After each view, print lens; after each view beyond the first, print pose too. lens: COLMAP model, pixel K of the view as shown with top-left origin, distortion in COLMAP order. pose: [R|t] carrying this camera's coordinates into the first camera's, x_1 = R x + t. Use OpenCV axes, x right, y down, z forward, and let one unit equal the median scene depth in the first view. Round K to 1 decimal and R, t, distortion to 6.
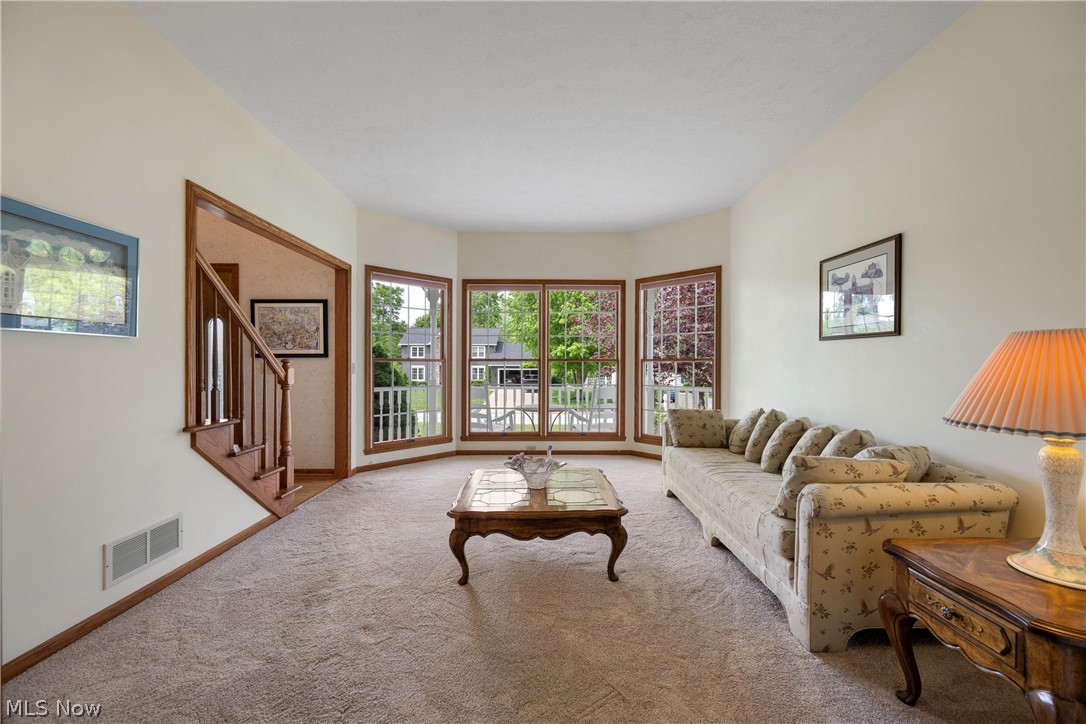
lens RADIAL K [[425.8, 0, 543.7], [0, 425.8, 366.4], [0, 0, 1]] dist [0.000206, -0.000187]
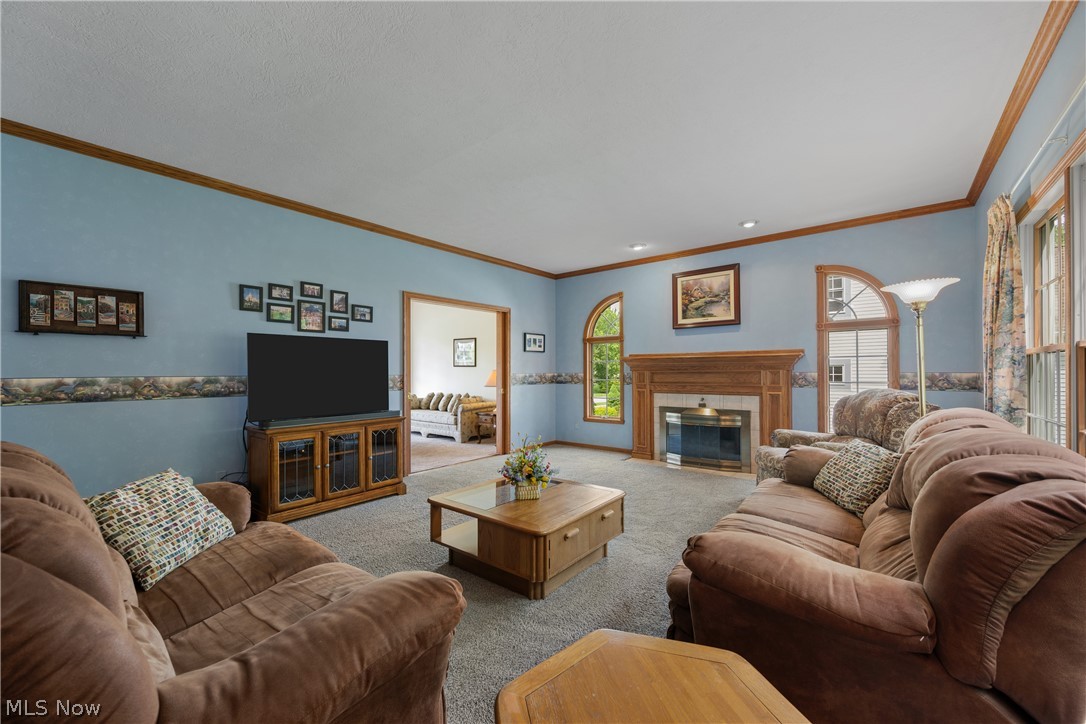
lens RADIAL K [[425.8, 0, 538.0], [0, 425.8, 367.6], [0, 0, 1]] dist [0.000206, -0.000187]
pose [[0.654090, 0.006147, 0.756391, -0.798876], [0.006974, 0.999875, -0.014156, -0.008775], [-0.756384, 0.014534, 0.653966, -0.904062]]
